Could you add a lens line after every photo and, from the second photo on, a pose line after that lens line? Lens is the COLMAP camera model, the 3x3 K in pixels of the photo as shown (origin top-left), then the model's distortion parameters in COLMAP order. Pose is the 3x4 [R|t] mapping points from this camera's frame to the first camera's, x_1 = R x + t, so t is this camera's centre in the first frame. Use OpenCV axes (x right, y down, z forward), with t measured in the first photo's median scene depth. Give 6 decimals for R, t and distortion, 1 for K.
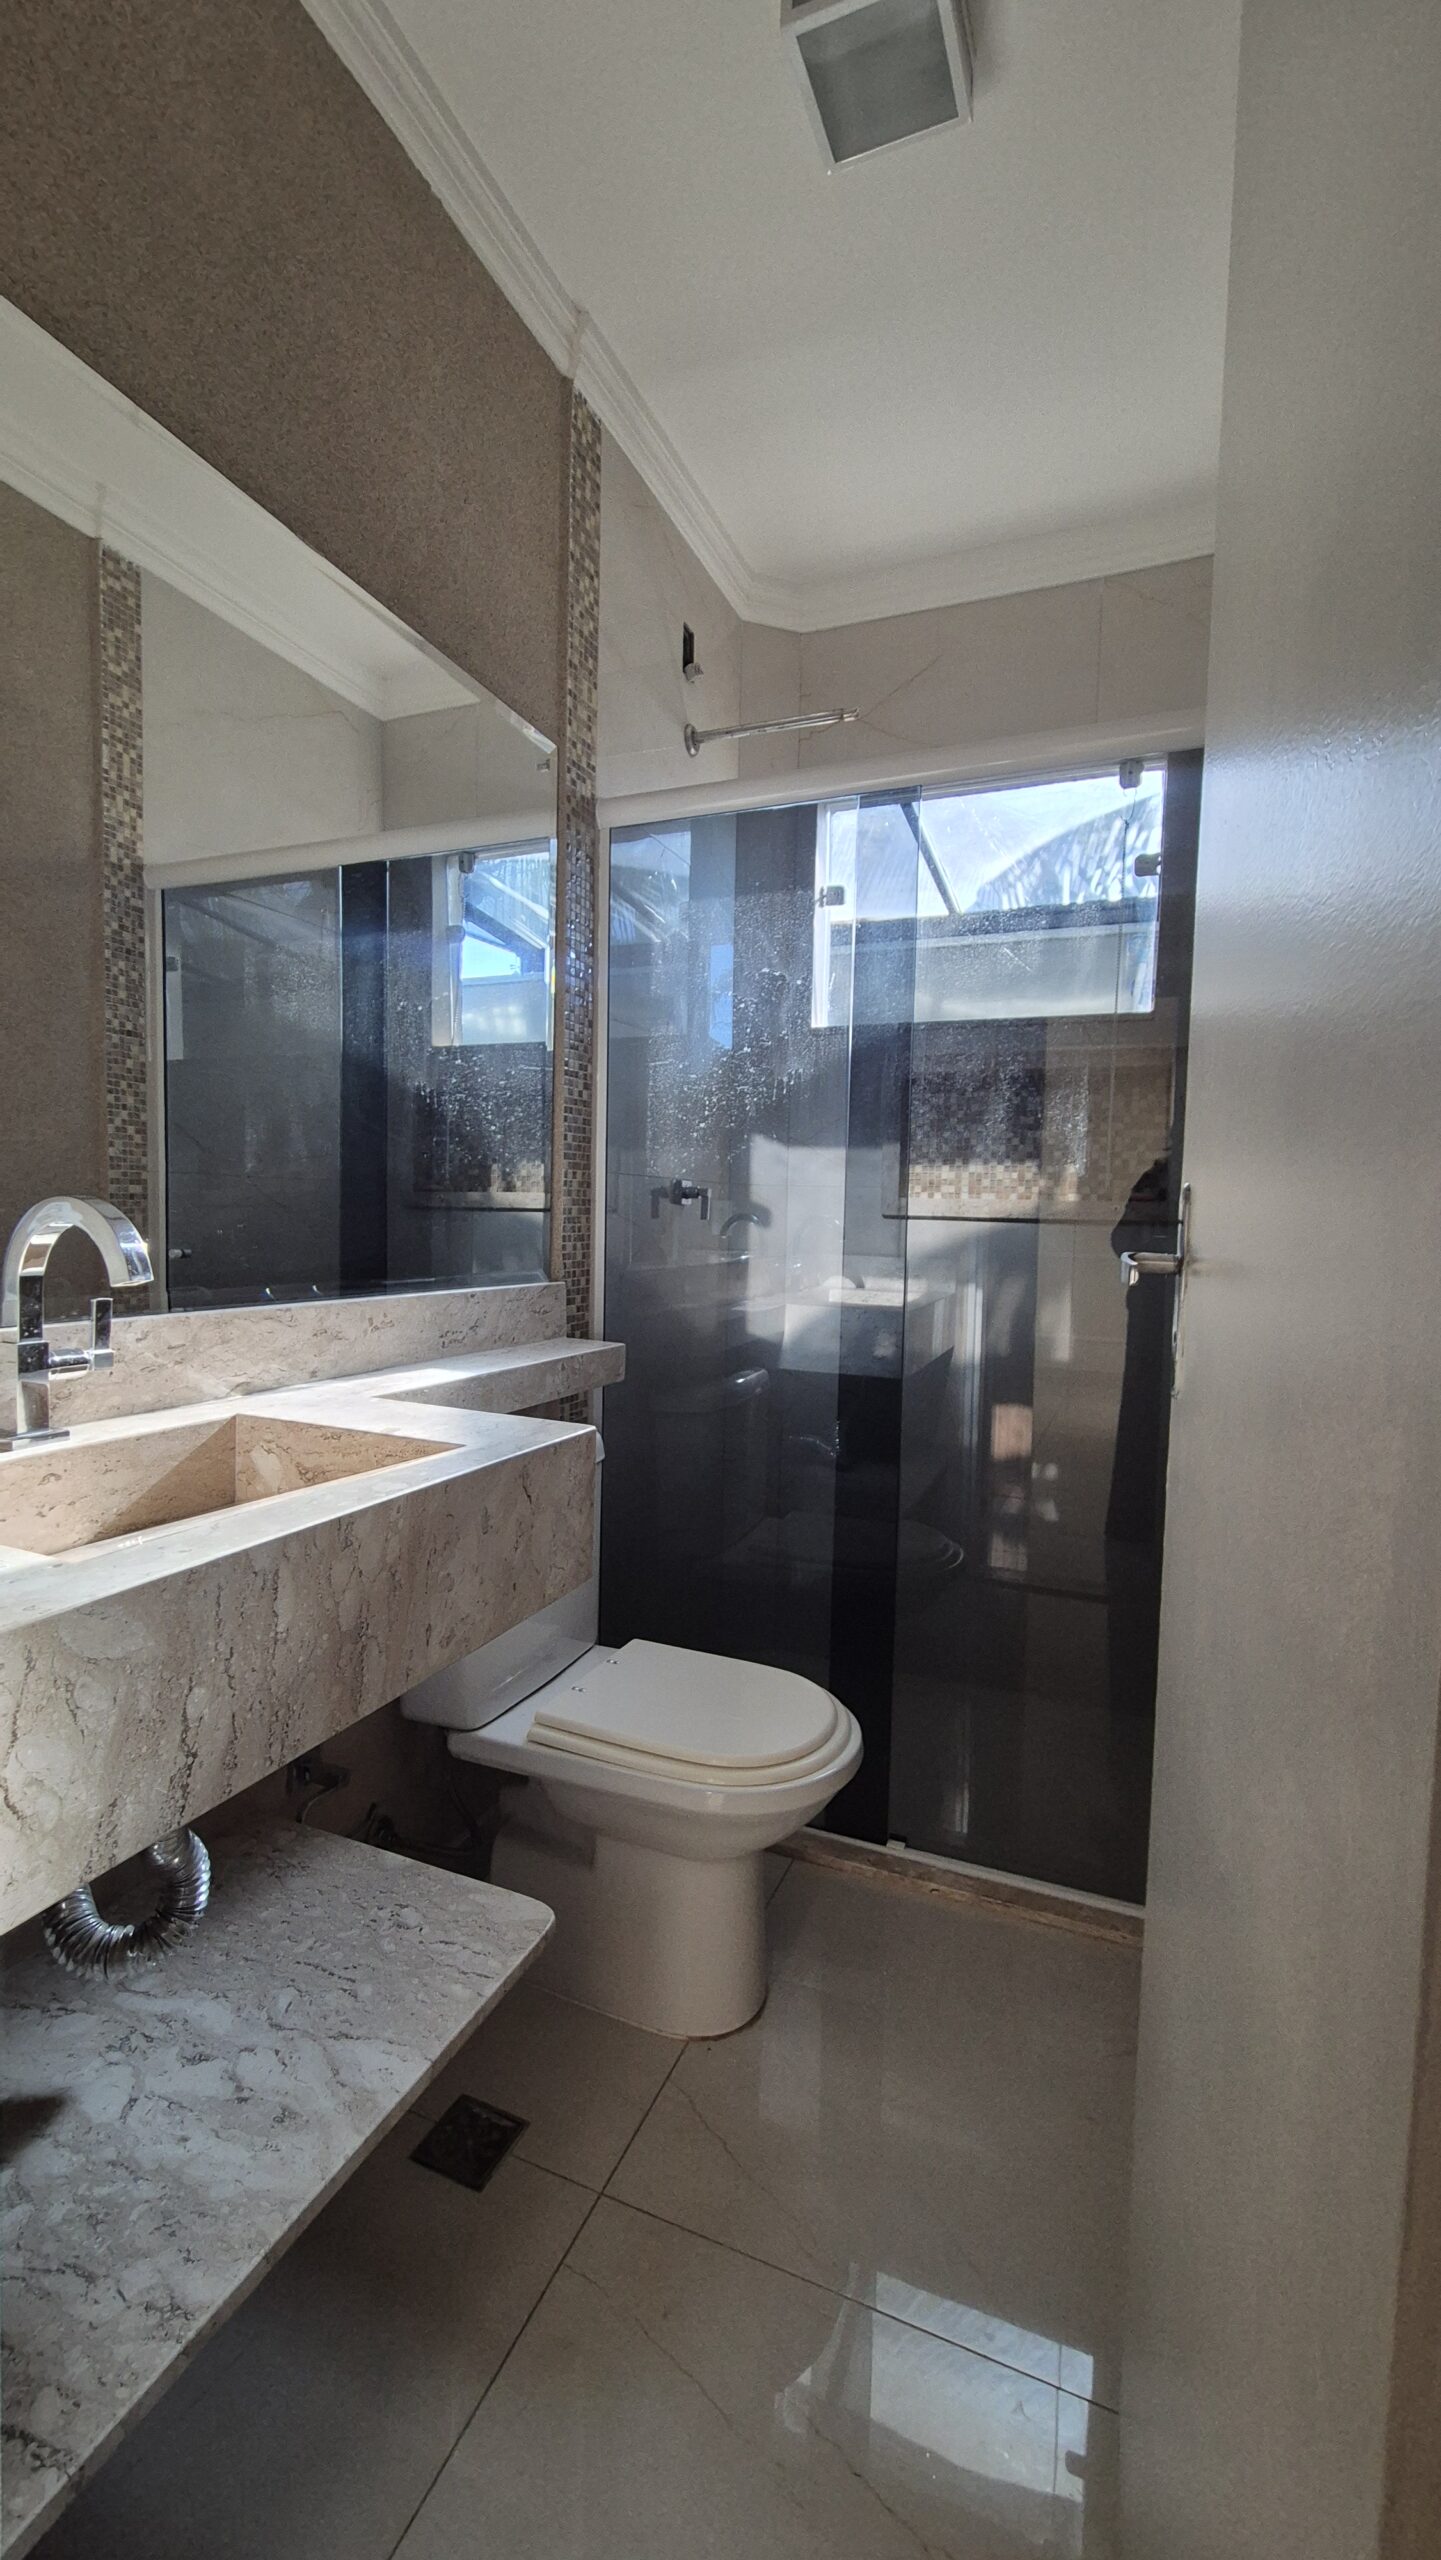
lens RADIAL K [[1059.8, 0, 726.5], [0, 1059.8, 1275.4], [0, 0, 1]] dist [0.001763, -0.000394]
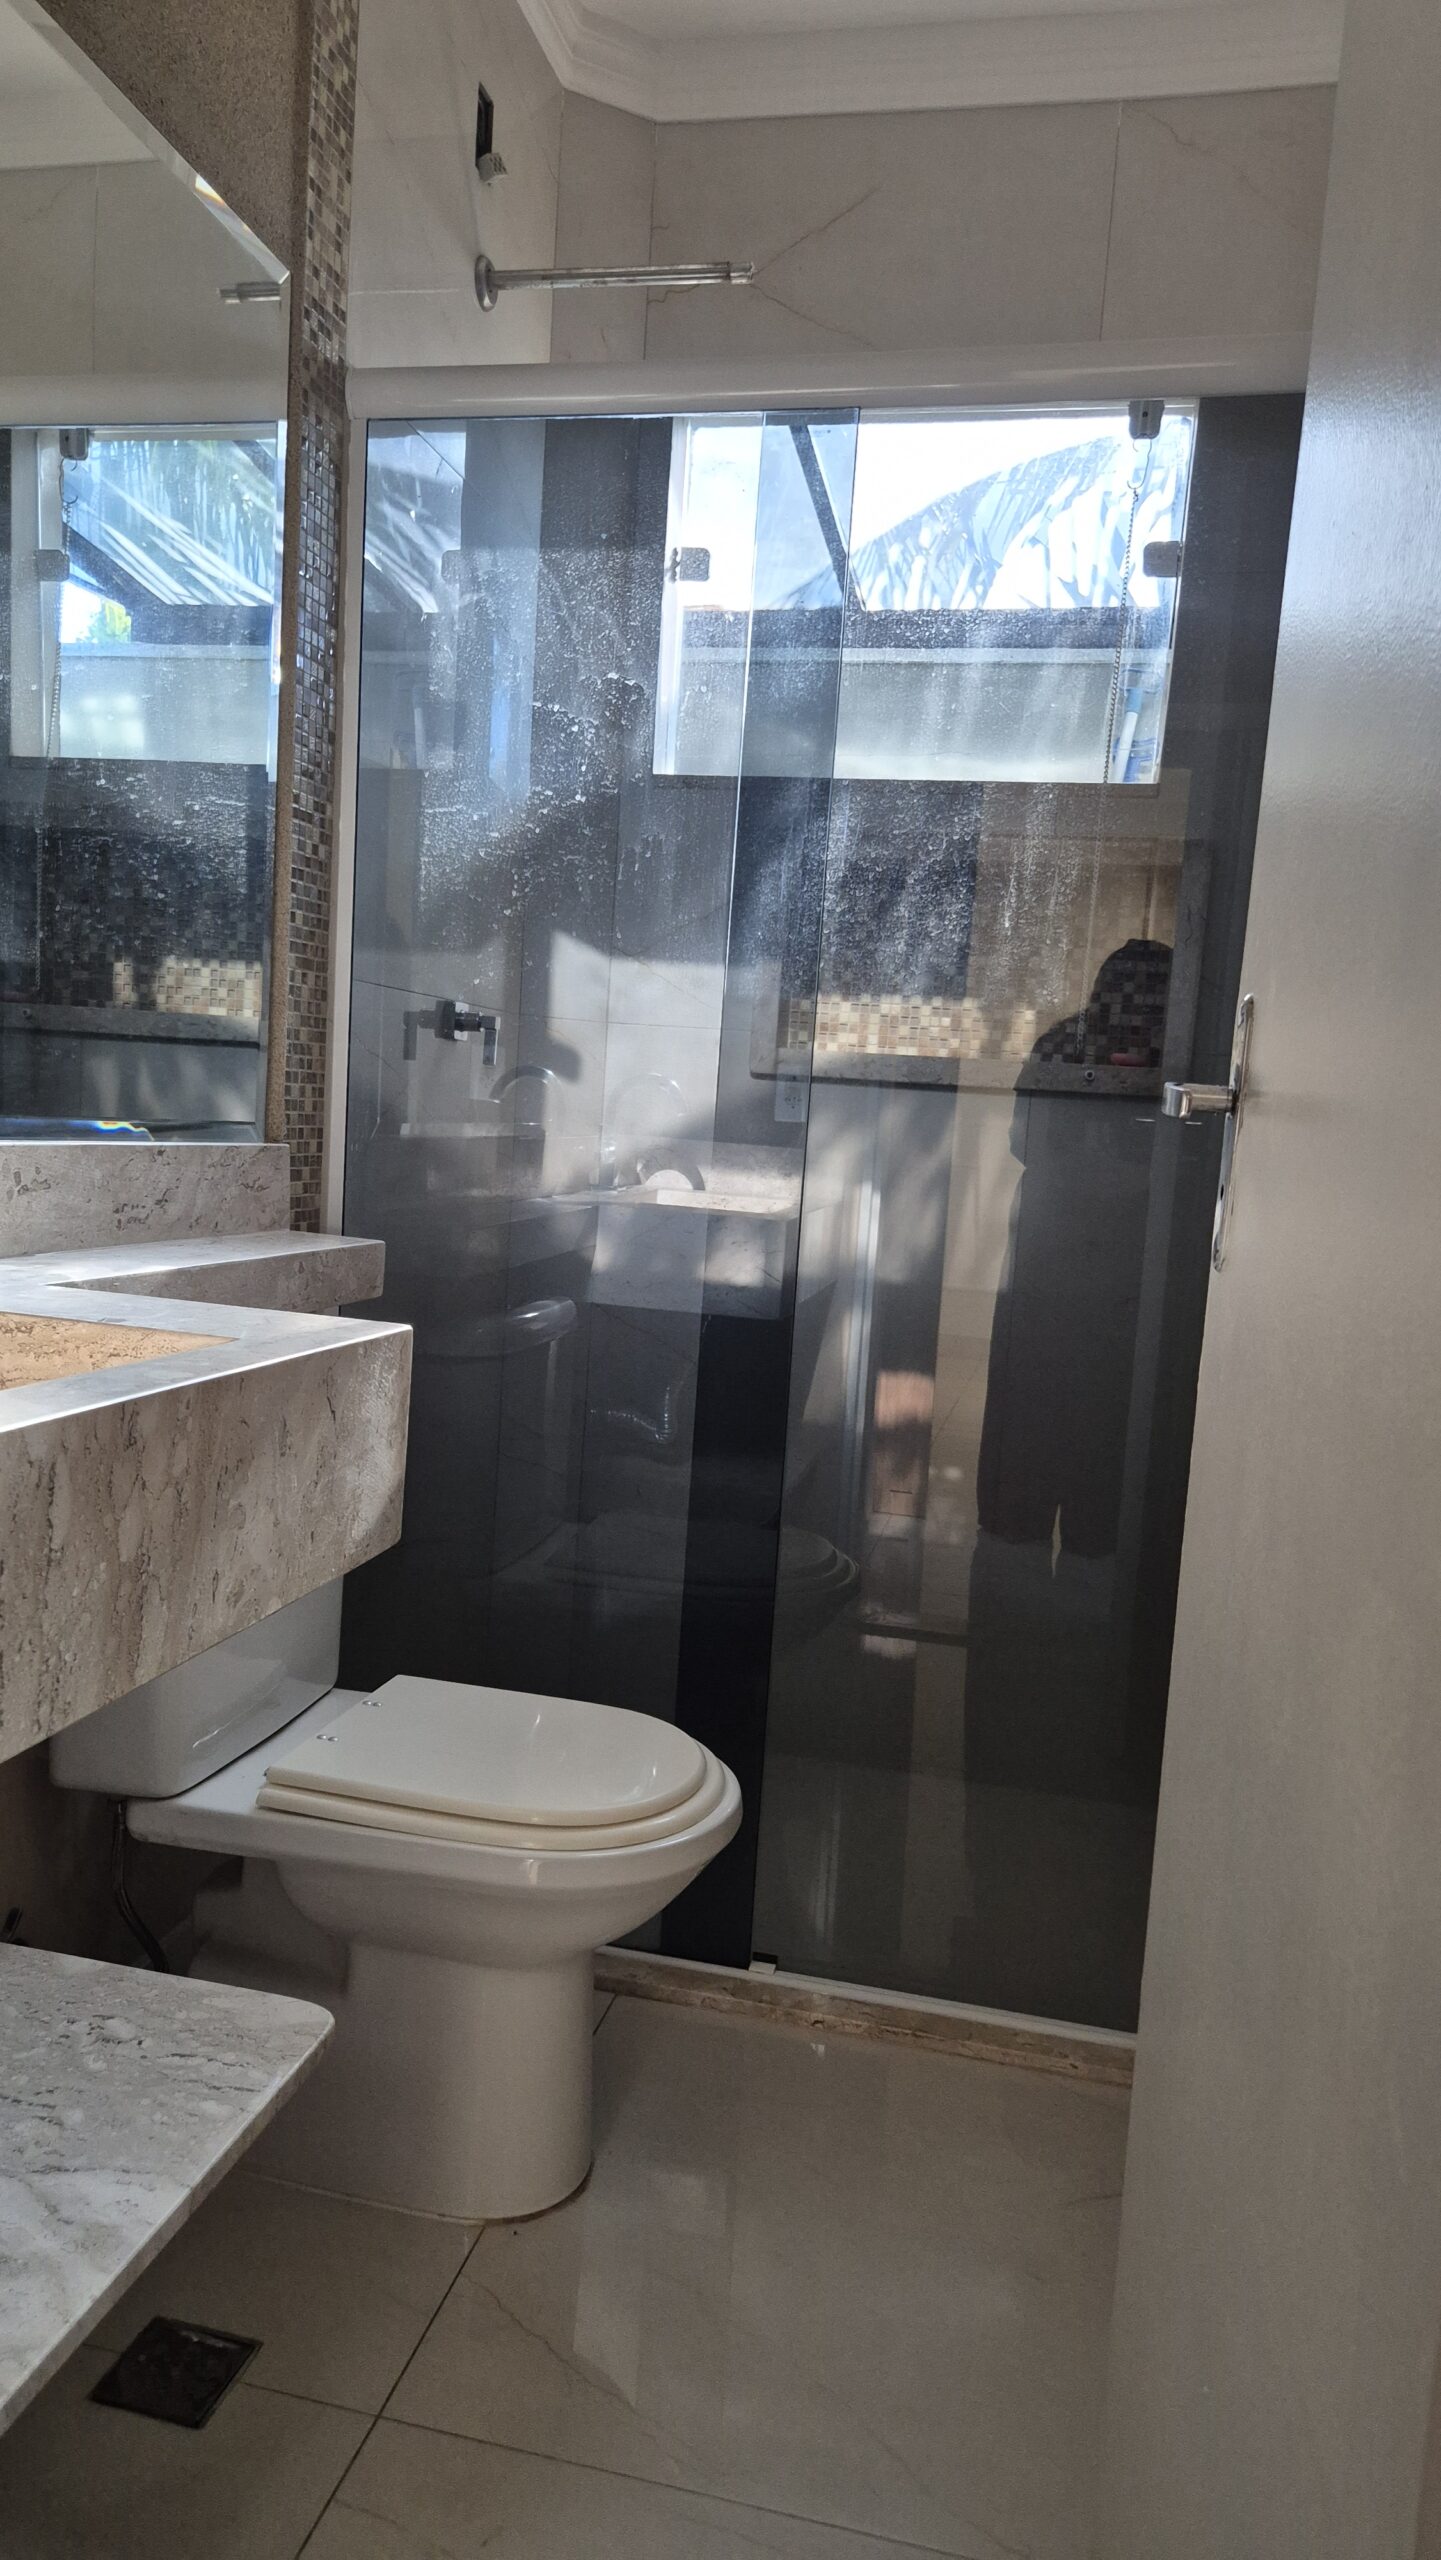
lens RADIAL K [[1718.6, 0, 720.8], [0, 1718.6, 1312.7], [0, 0, 1]] dist [0.093273, -0.086423]
pose [[0.984949, 0.020597, 0.171614, -0.073603], [-0.031887, 0.997486, 0.063292, 0.034813], [-0.169879, -0.067812, 0.983129, -0.094716]]
